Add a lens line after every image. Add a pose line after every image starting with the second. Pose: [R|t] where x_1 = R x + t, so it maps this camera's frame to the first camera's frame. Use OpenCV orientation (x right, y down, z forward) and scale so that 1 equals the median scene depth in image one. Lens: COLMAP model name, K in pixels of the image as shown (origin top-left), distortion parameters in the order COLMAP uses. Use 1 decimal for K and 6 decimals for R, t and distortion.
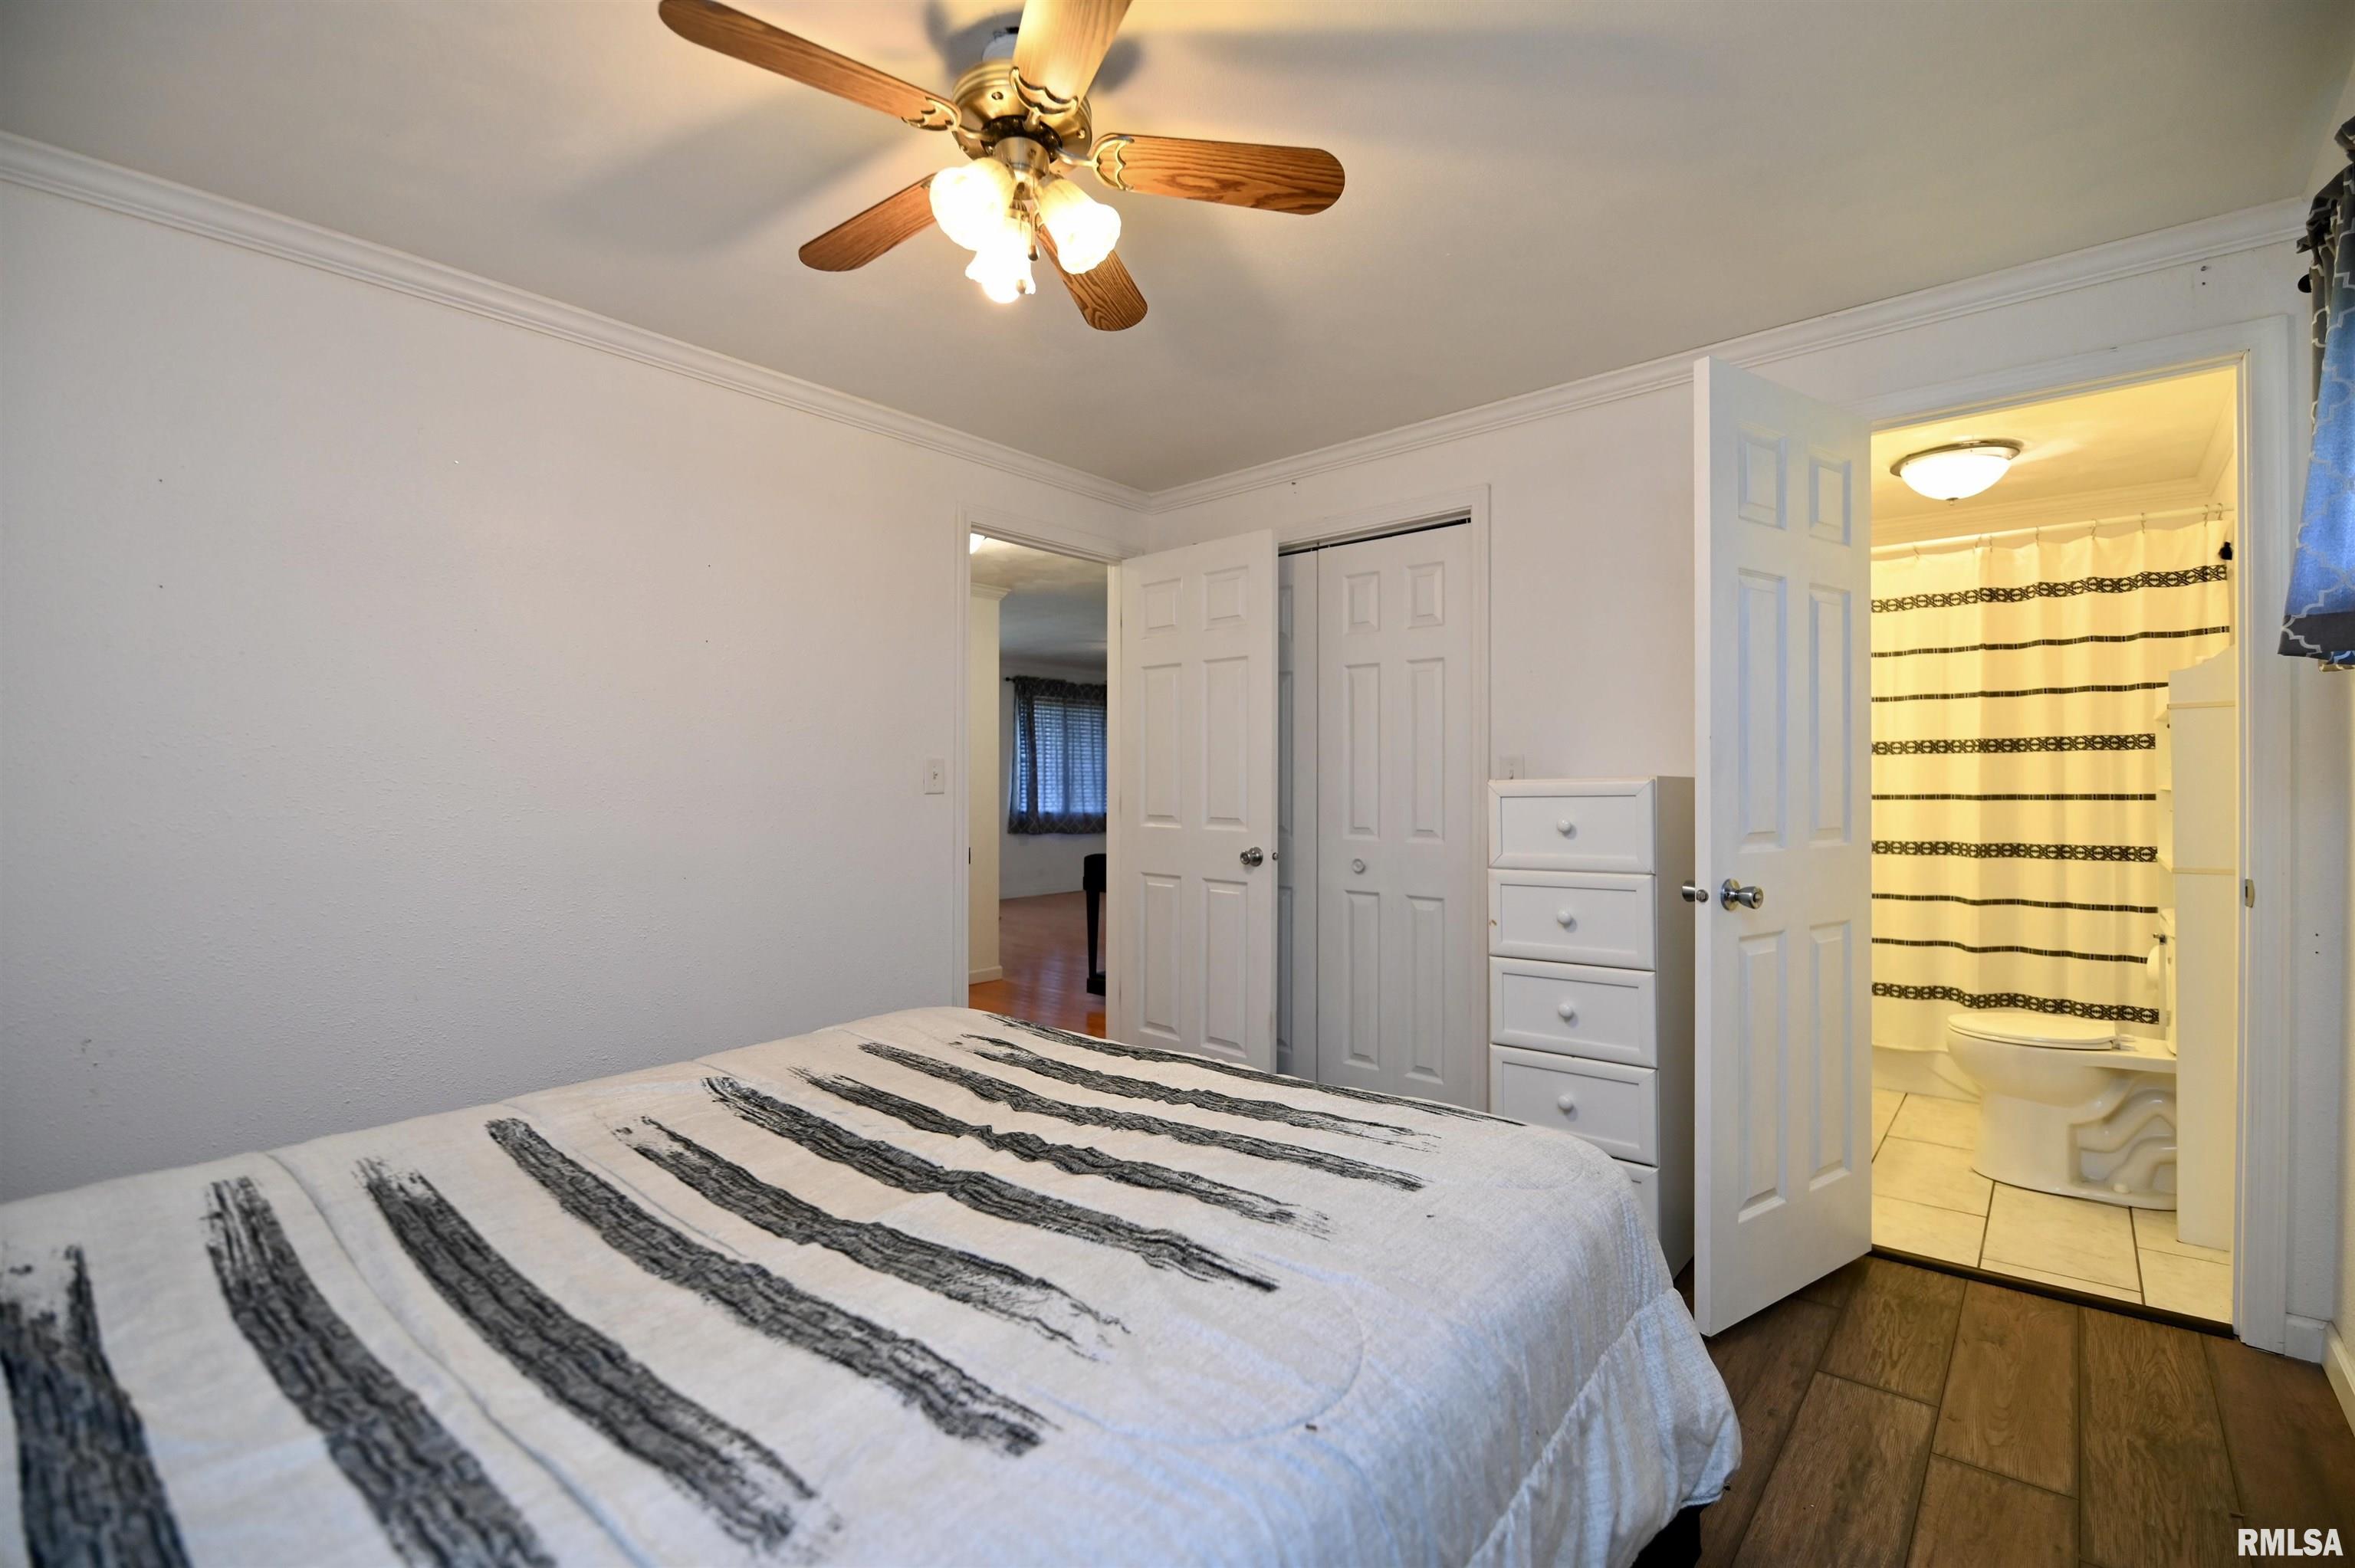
lens RADIAL K [[1021.4, 0, 1178.6], [0, 1021.4, 775.6], [0, 0, 1]] dist [-0.015325, -0.005609]
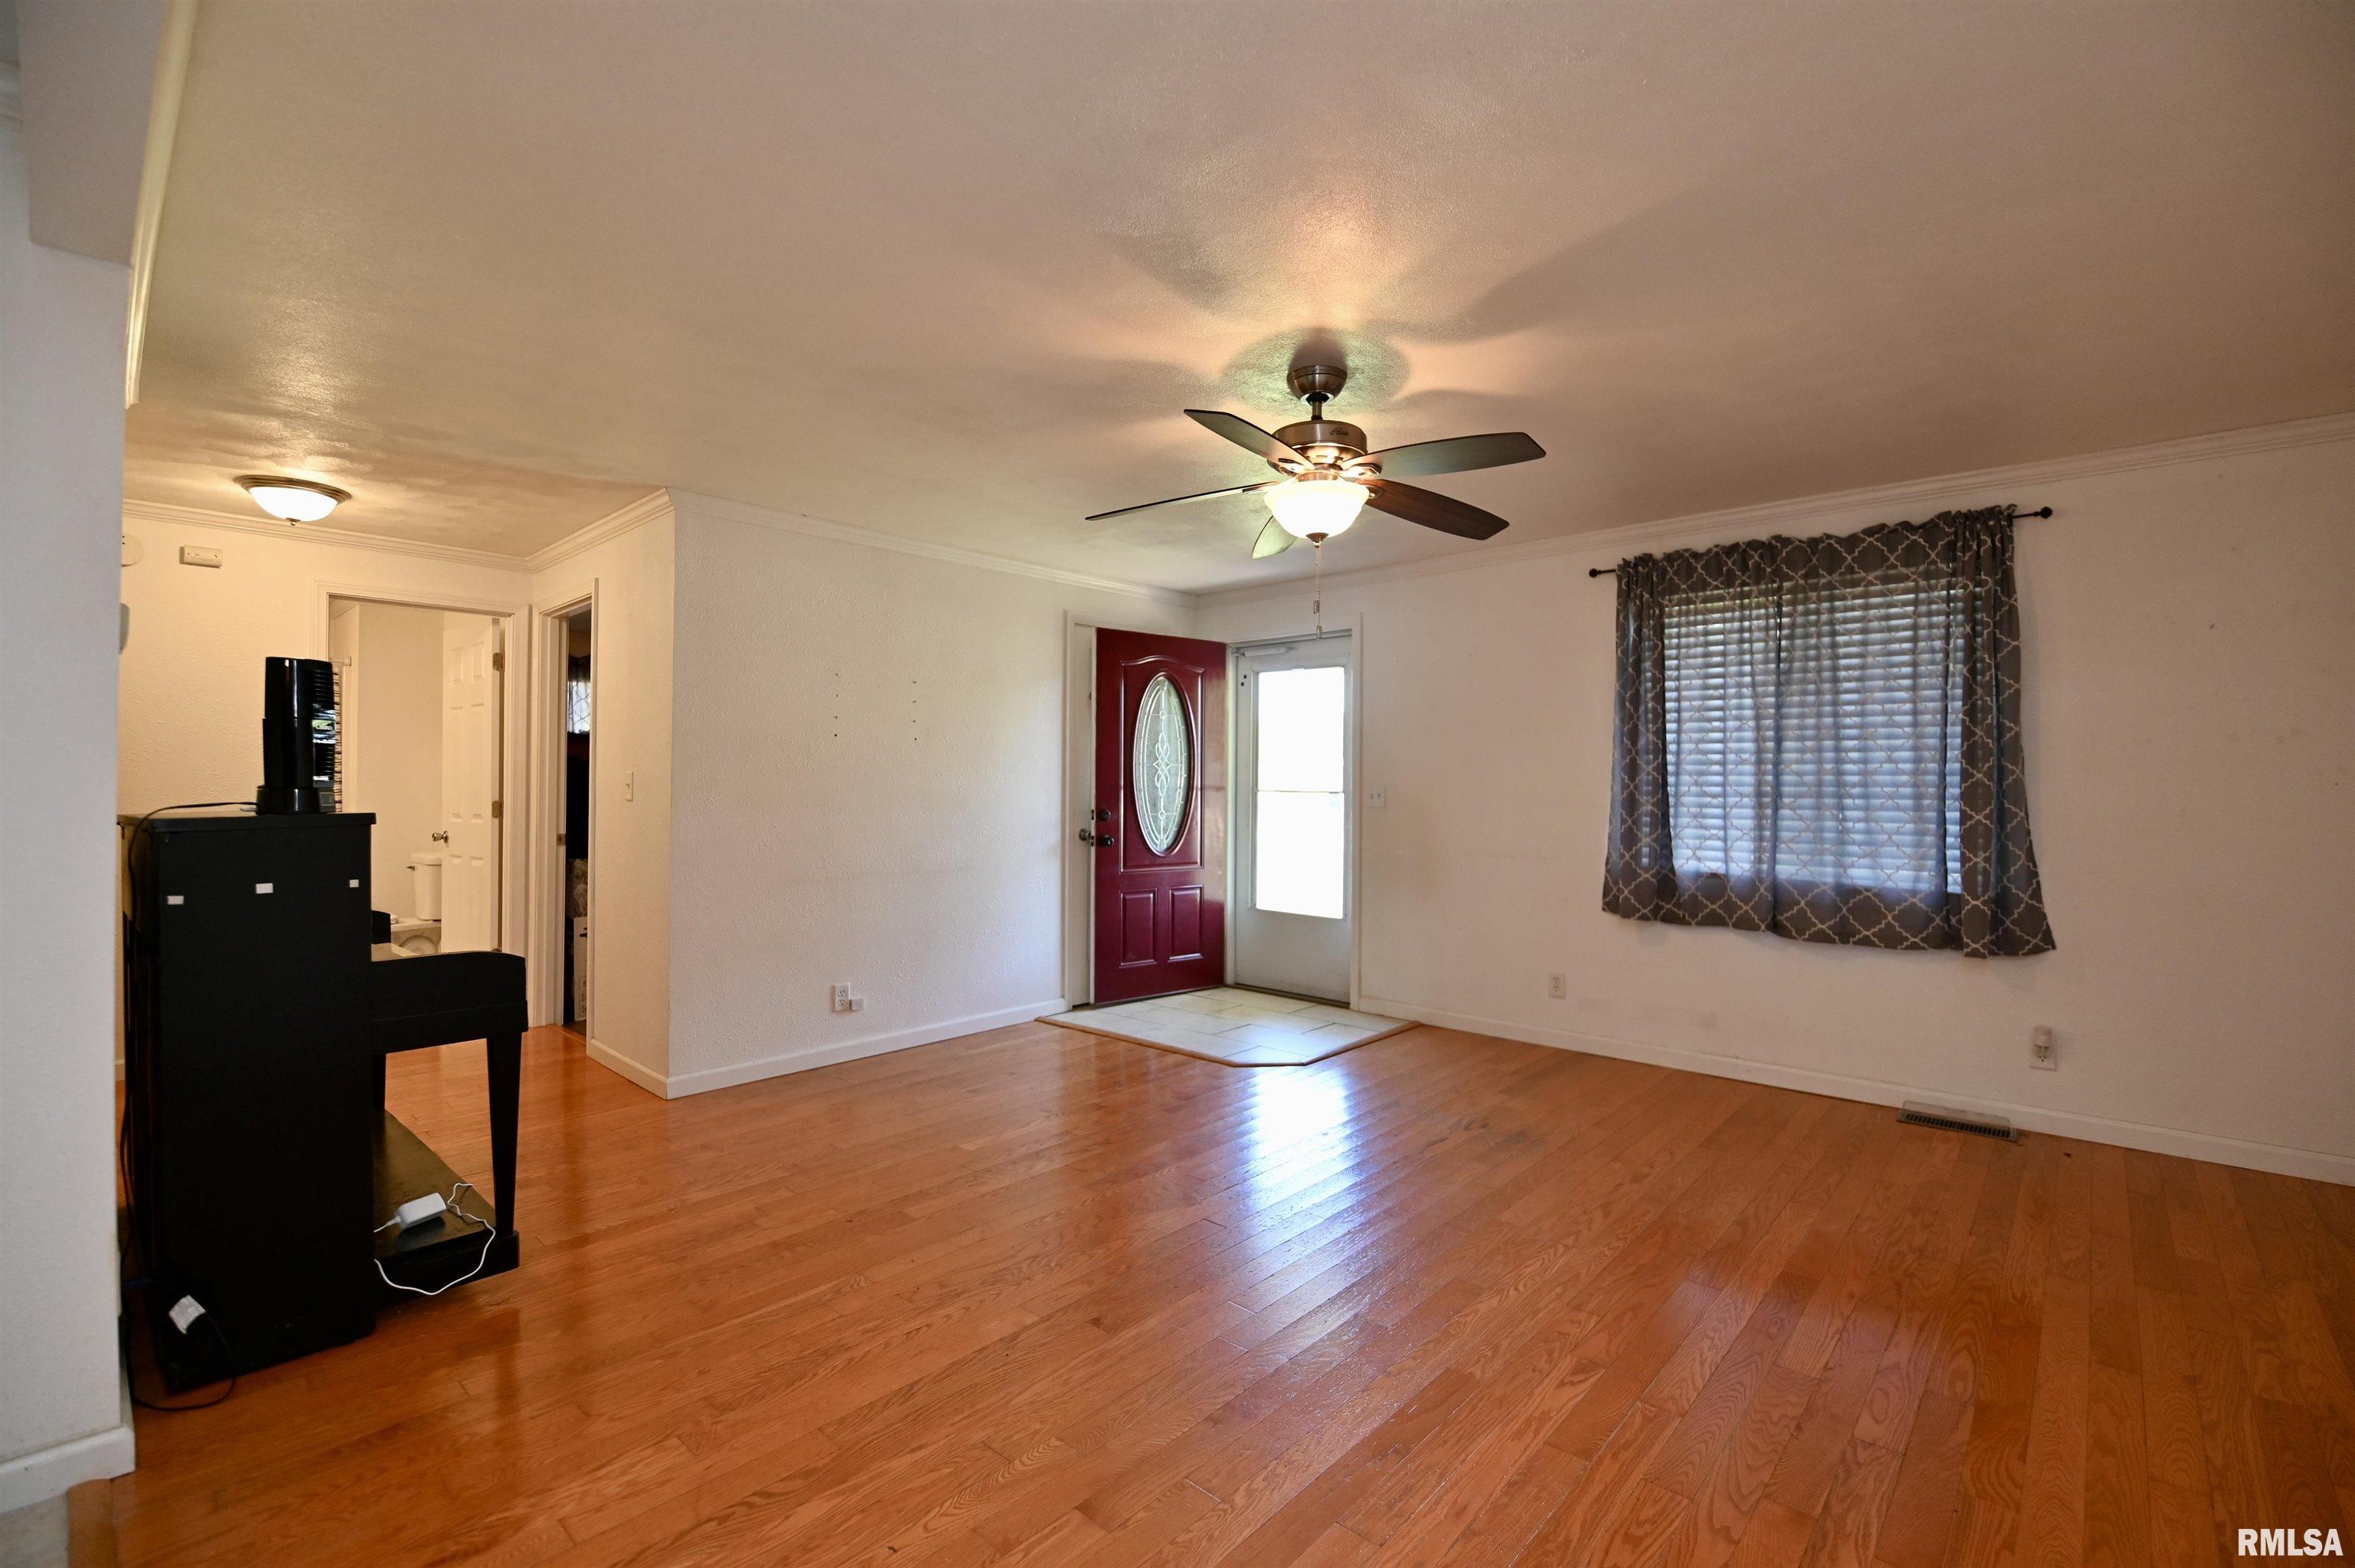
lens RADIAL K [[1021.4, 0, 1196.1], [0, 1021.4, 785.2], [0, 0, 1]] dist [-0.015325, -0.005609]
pose [[-0.057679, -0.003571, -0.998329, 0.288944], [-0.004282, 0.999985, -0.003330, 0.002694], [0.998326, 0.004083, -0.057694, 0.815927]]
